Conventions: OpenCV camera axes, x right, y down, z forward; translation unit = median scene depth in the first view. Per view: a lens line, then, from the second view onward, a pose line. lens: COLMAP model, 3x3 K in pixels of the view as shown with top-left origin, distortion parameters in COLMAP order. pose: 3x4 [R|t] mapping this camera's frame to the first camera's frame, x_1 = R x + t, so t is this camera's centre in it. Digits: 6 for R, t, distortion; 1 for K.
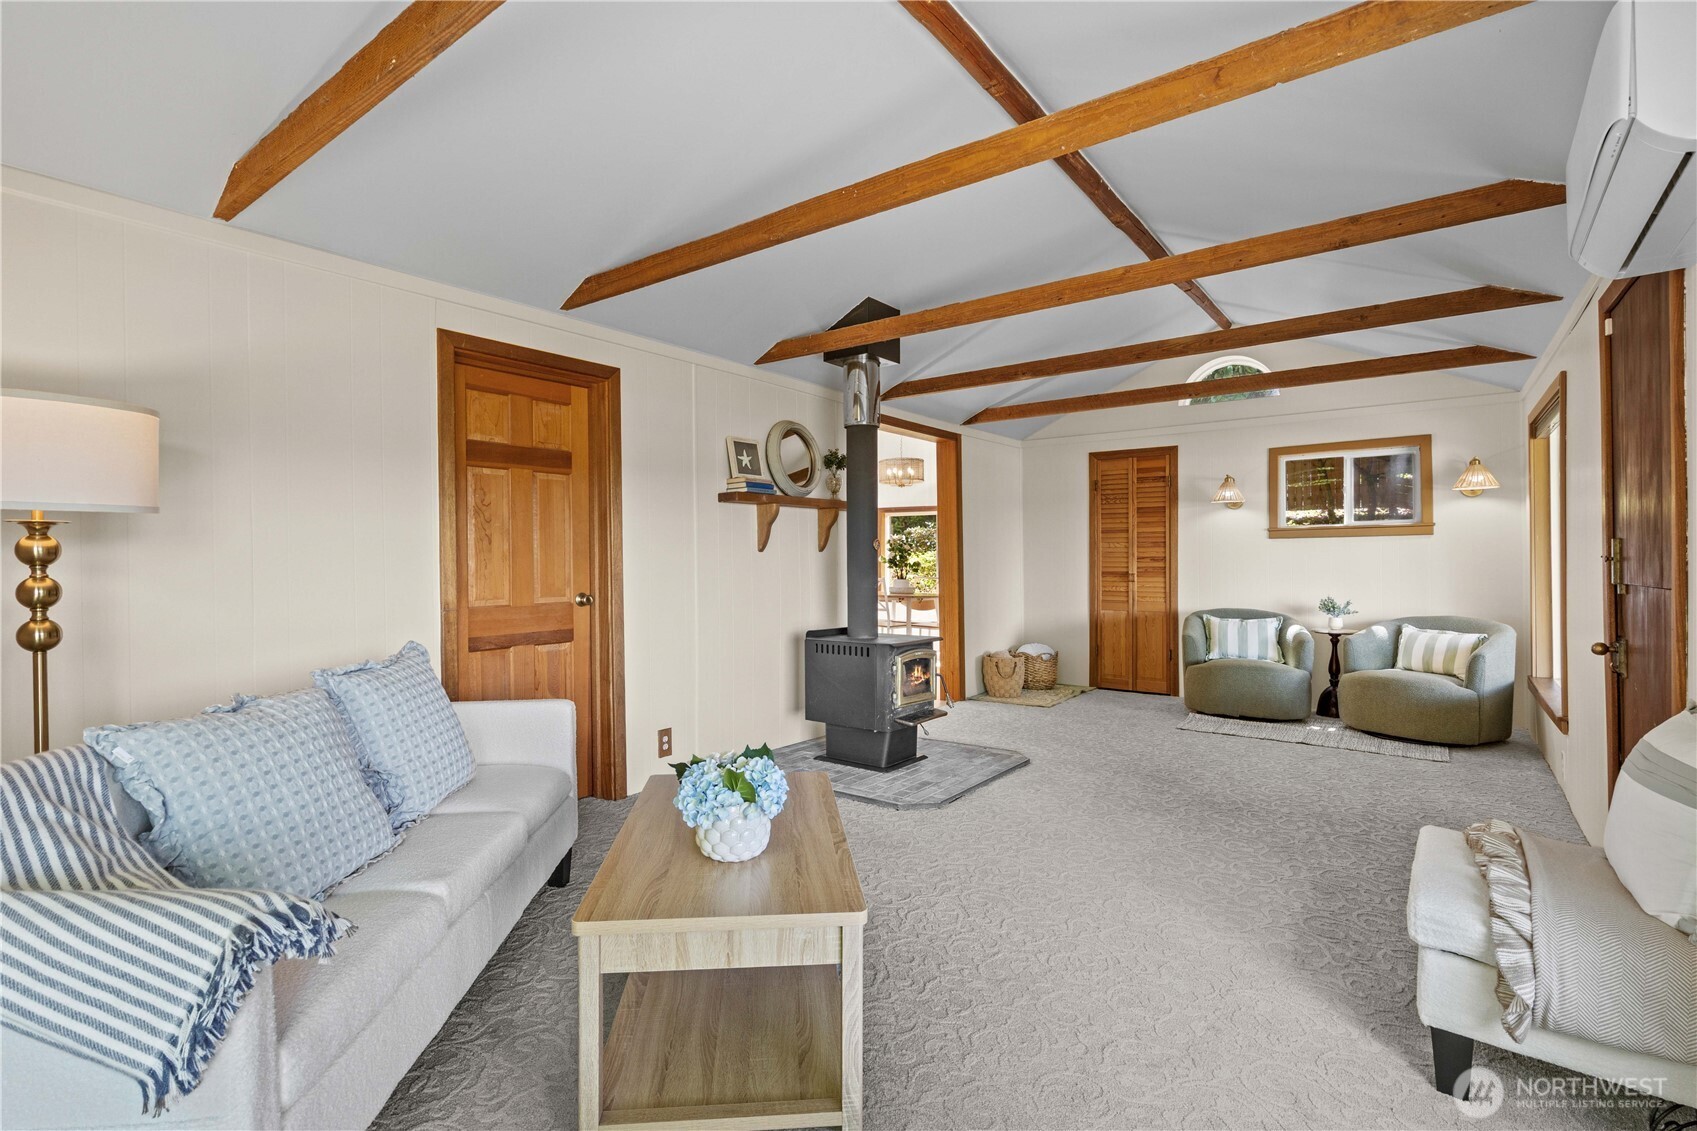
lens RADIAL K [[779.4, 0, 845.0], [0, 779.4, 564.8], [0, 0, 1]] dist [-0.005070, 0.000298]
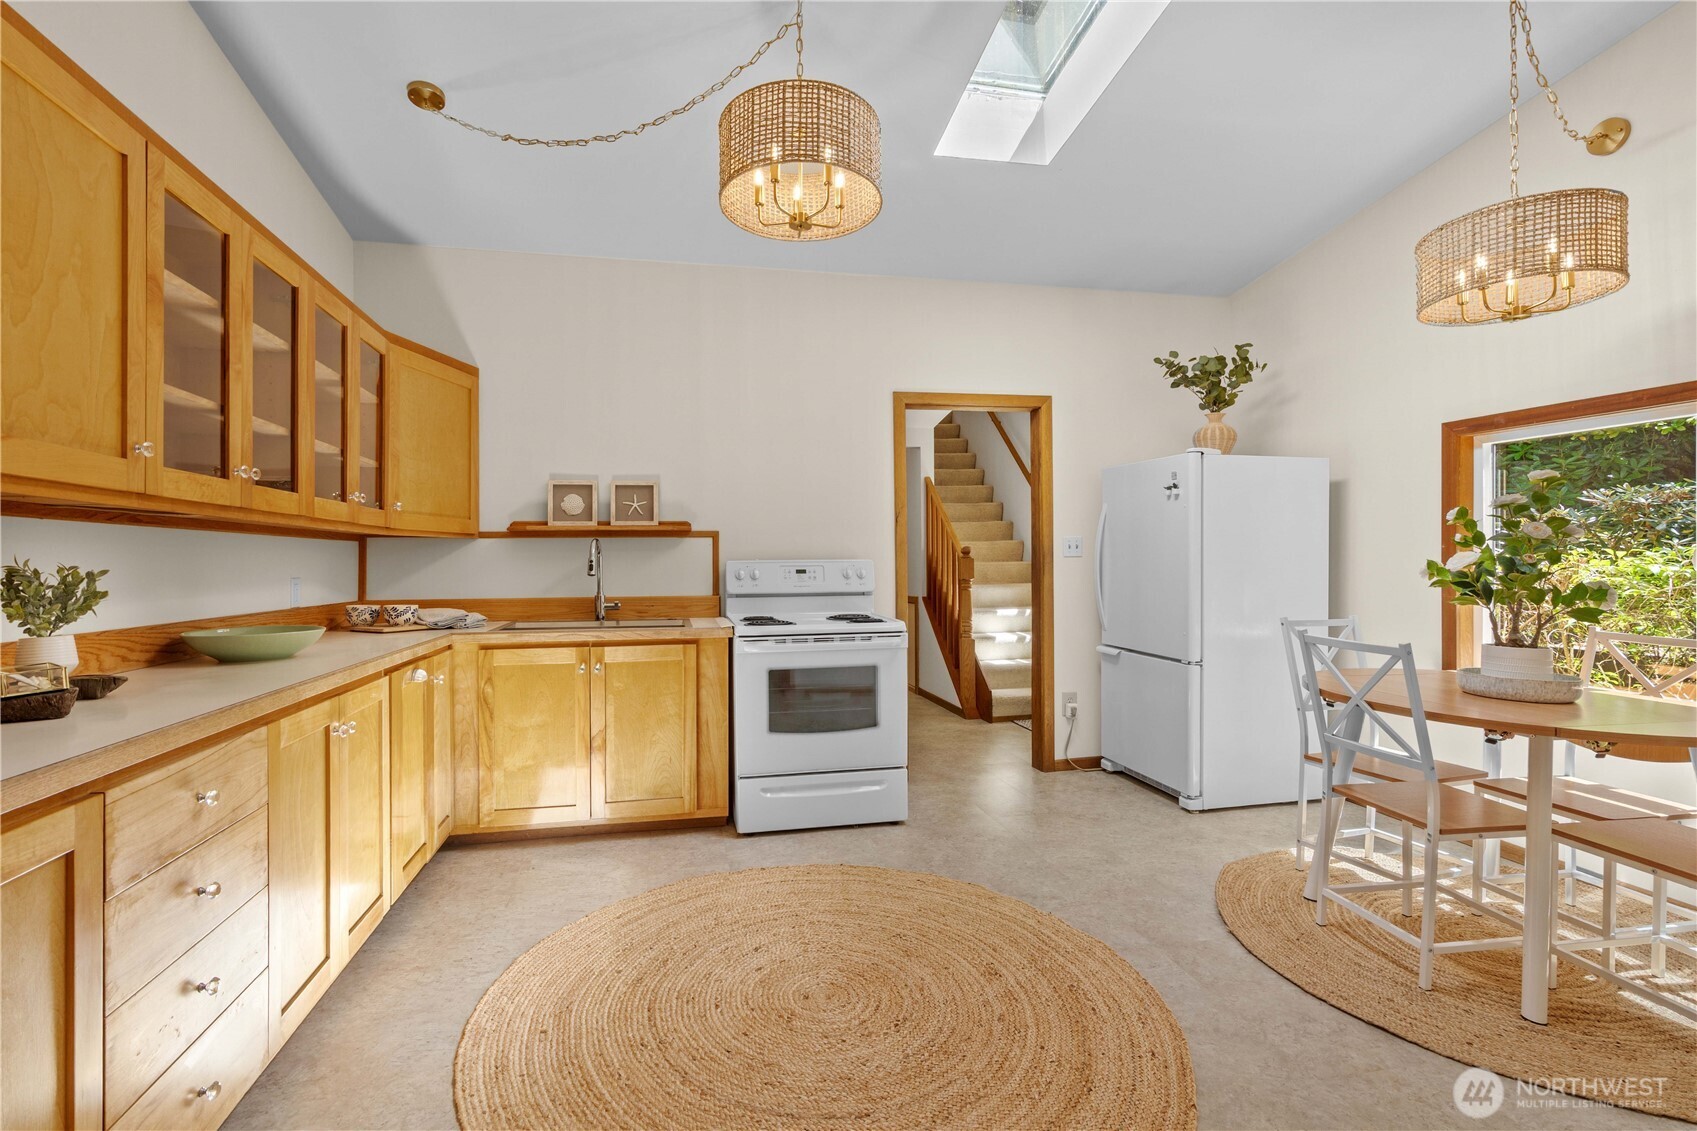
lens RADIAL K [[779.4, 0, 846.1], [0, 779.4, 570.1], [0, 0, 1]] dist [-0.005070, 0.000298]
pose [[0.760219, -0.007344, -0.649626, 0.070199], [0.005374, 0.999973, -0.005016, -0.008249], [0.649645, 0.000322, 0.760238, 0.630483]]
